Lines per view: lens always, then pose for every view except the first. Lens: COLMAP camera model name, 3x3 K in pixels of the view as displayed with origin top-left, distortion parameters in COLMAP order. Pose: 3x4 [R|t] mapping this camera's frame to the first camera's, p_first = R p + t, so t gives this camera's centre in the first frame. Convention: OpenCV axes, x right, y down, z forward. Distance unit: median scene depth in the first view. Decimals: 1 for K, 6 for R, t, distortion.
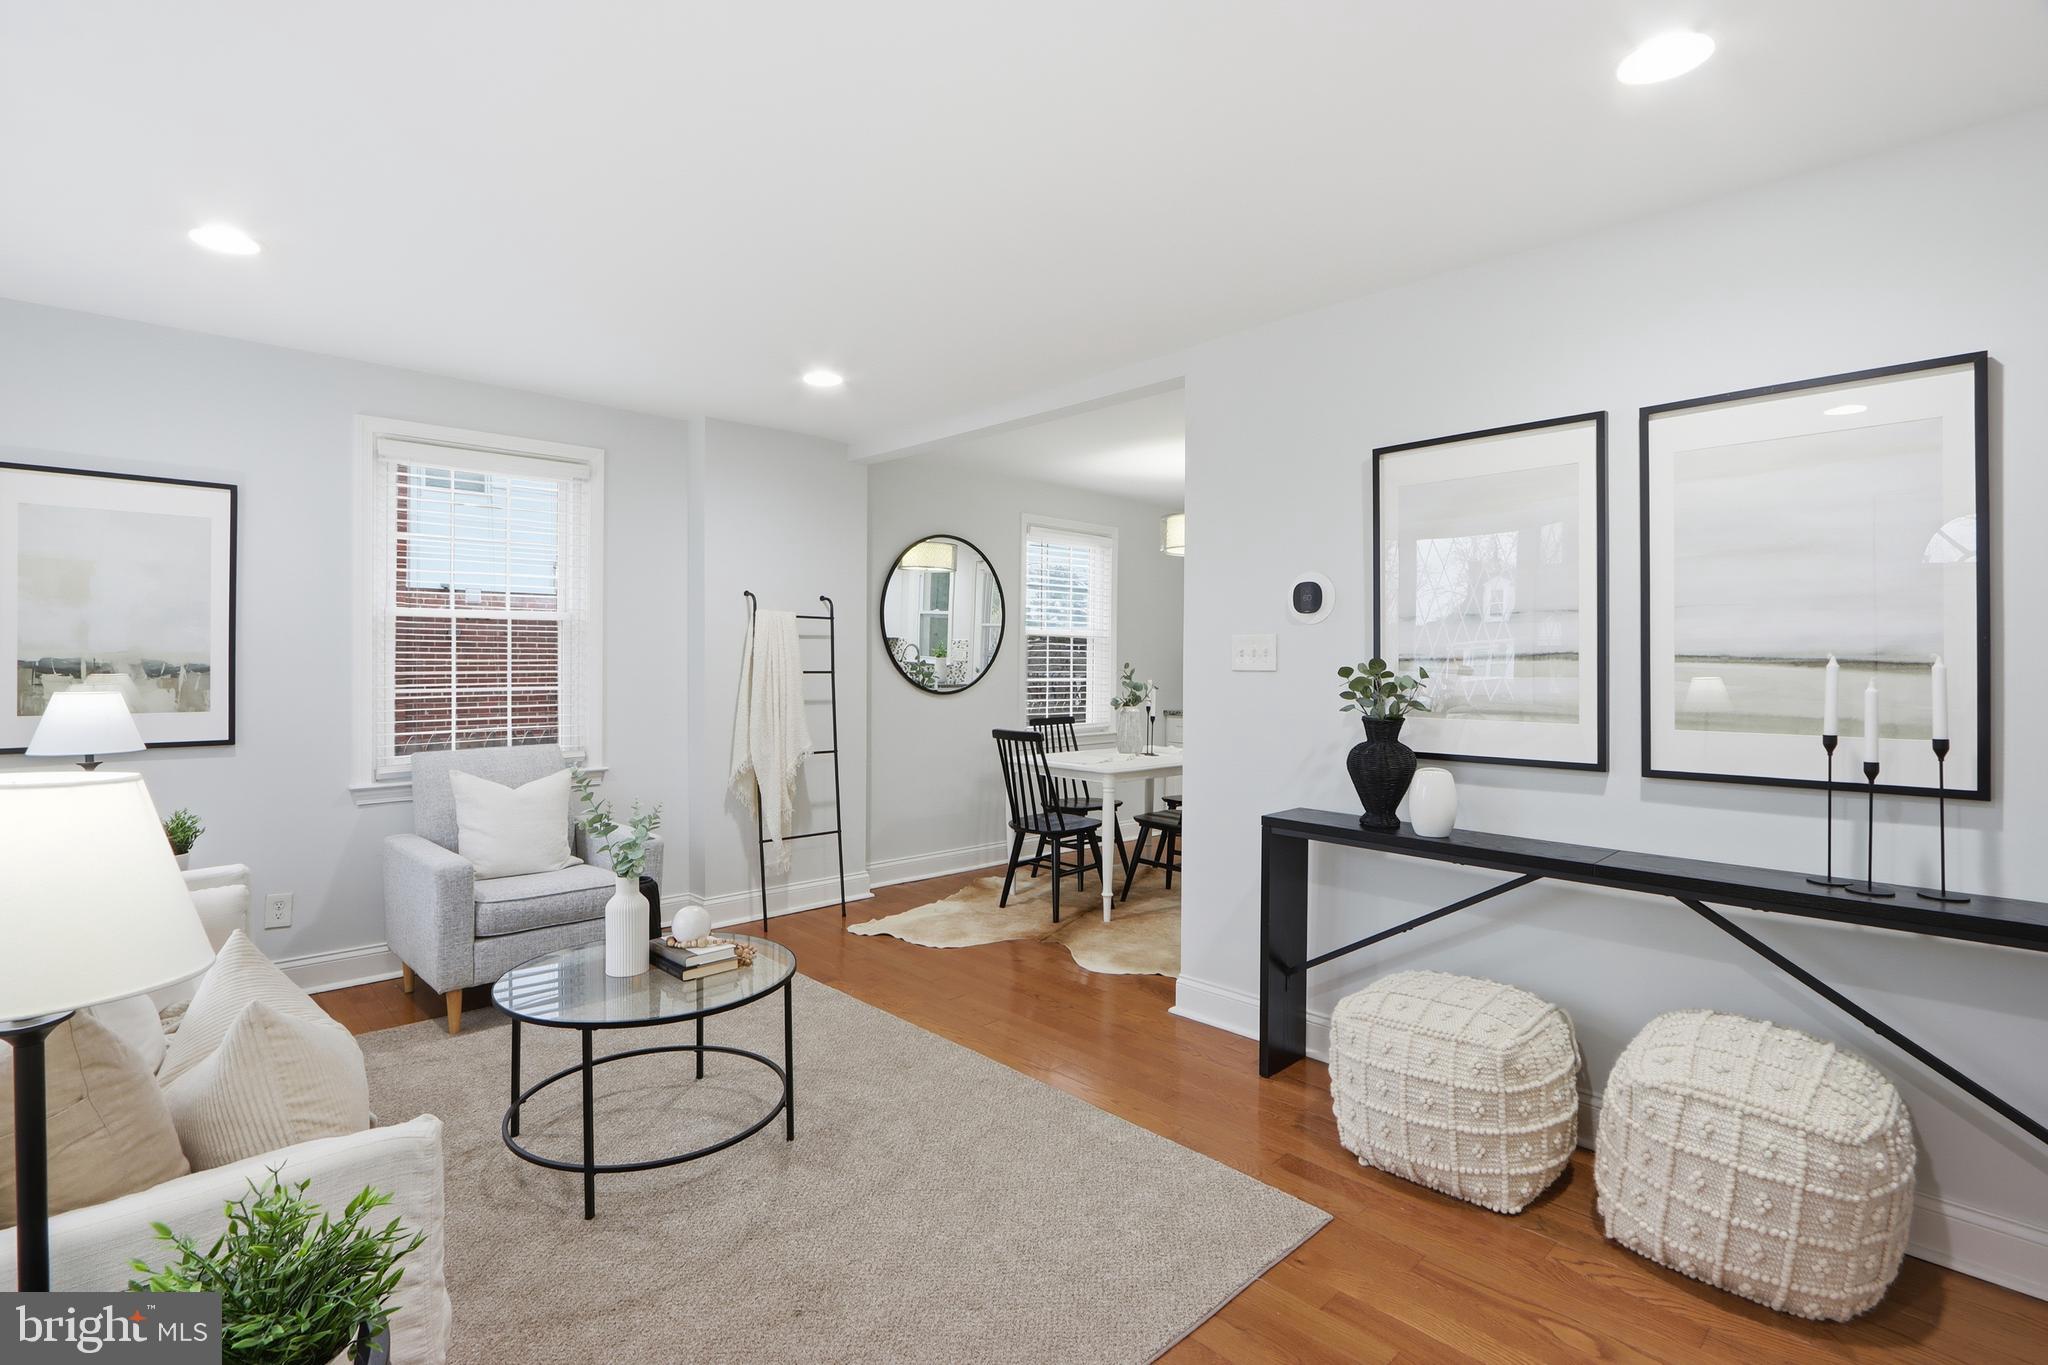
lens RADIAL K [[969.7, 0, 1013.9], [0, 969.7, 683.0], [0, 0, 1]] dist [-0.003288, 0.000758]
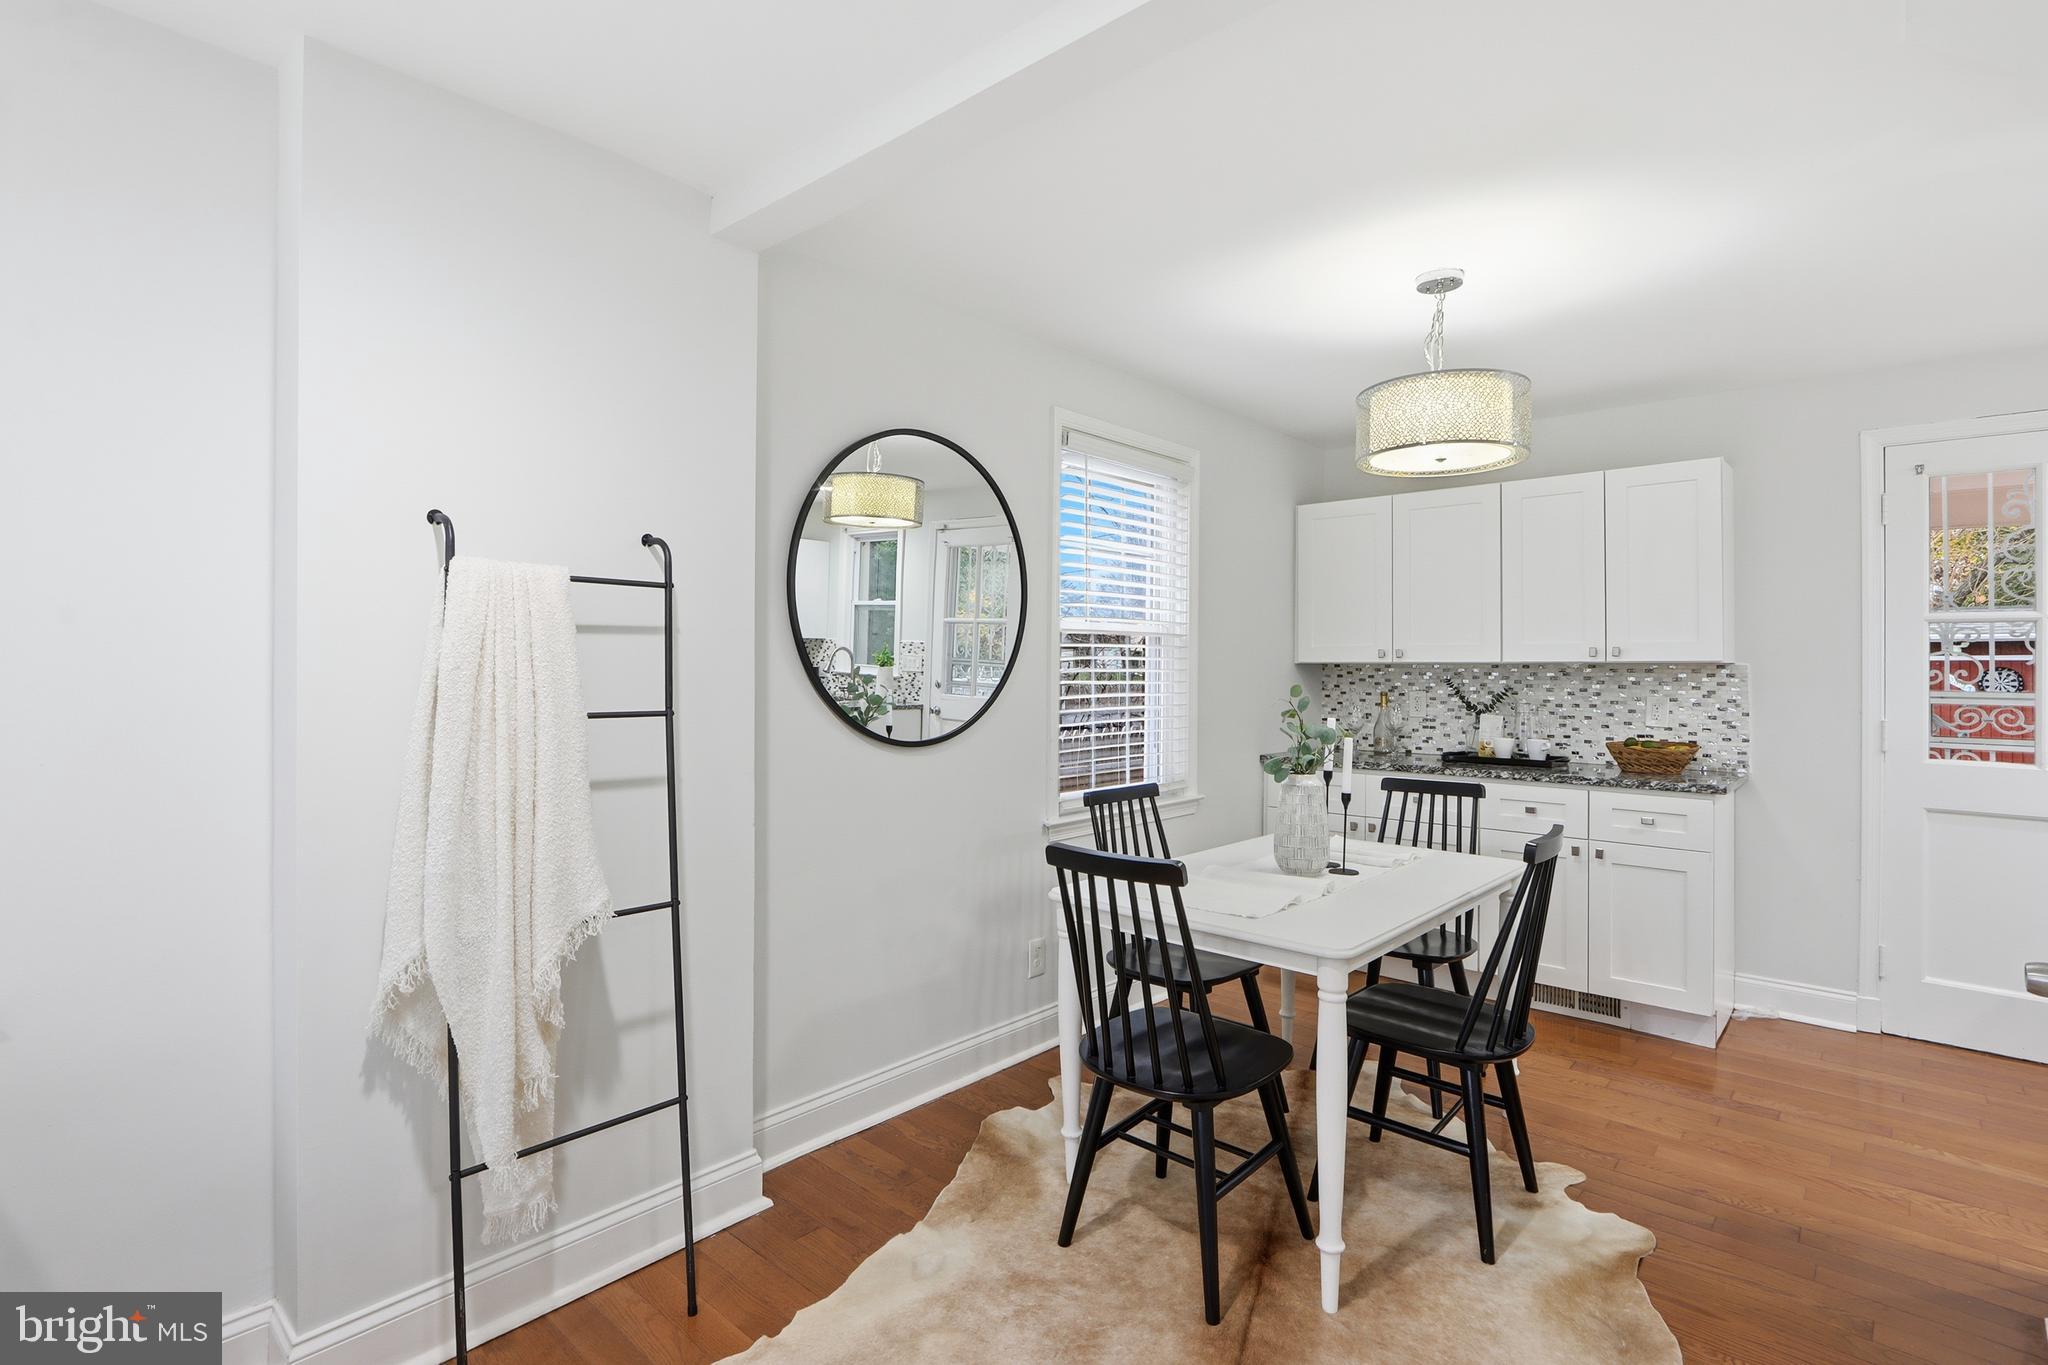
lens RADIAL K [[969.7, 0, 1013.9], [0, 969.7, 683.0], [0, 0, 1]] dist [-0.003288, 0.000758]
pose [[0.997039, 0.002160, 0.076869, -0.063866], [-0.001905, 0.999992, -0.003391, -0.021379], [-0.076876, 0.003234, 0.997035, 0.519427]]
